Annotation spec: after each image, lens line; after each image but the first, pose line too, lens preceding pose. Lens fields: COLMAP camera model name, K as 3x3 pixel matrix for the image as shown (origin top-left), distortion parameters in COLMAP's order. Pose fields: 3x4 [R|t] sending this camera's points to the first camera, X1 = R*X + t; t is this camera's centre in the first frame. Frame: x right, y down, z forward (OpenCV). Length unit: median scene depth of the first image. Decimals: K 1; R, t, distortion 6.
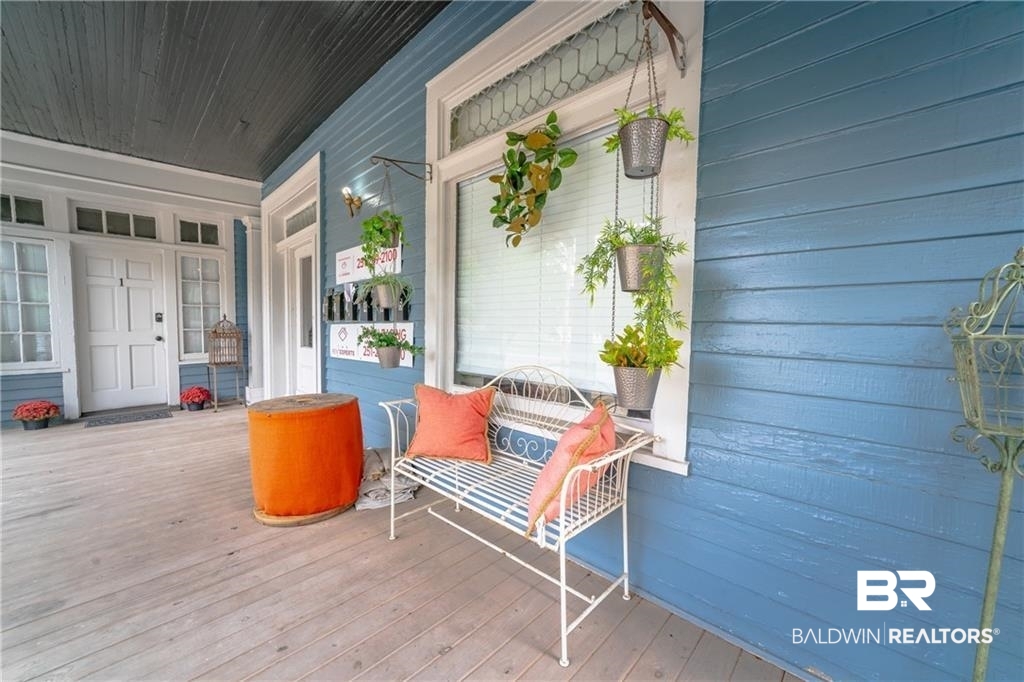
lens RADIAL K [[402.1, 0, 515.7], [0, 402.1, 368.7], [0, 0, 1]] dist [-0.026992, 0.011115]
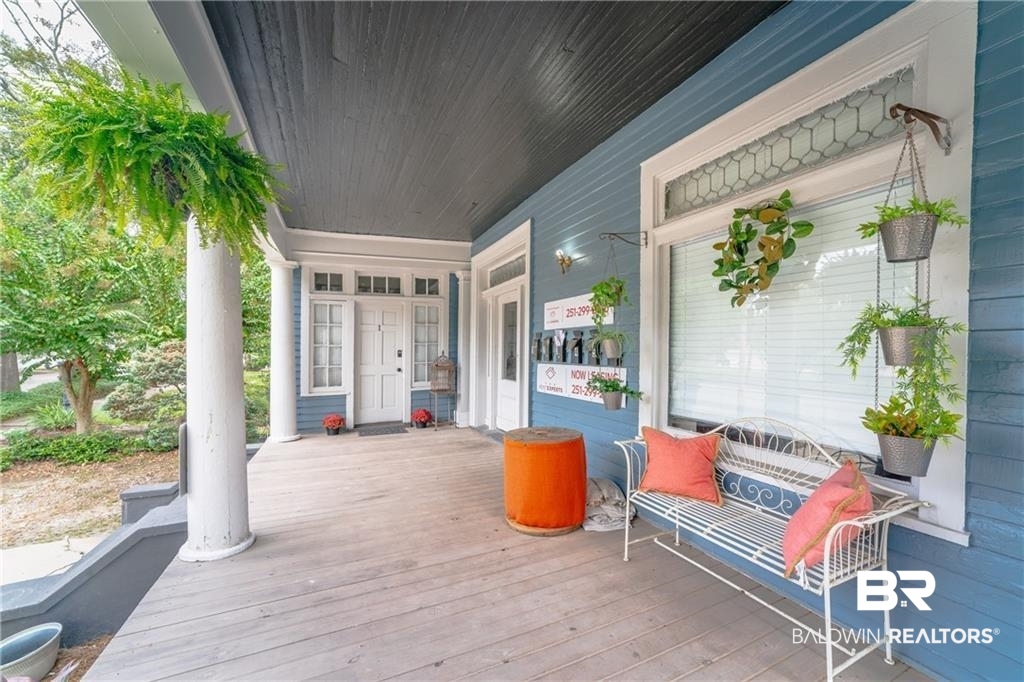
lens RADIAL K [[402.1, 0, 515.7], [0, 402.1, 368.7], [0, 0, 1]] dist [-0.026992, 0.011115]
pose [[0.925389, 0.004382, -0.378994, -0.163442], [-0.027849, 0.998017, -0.056458, -0.058757], [0.377995, 0.062800, 0.923675, -0.239285]]
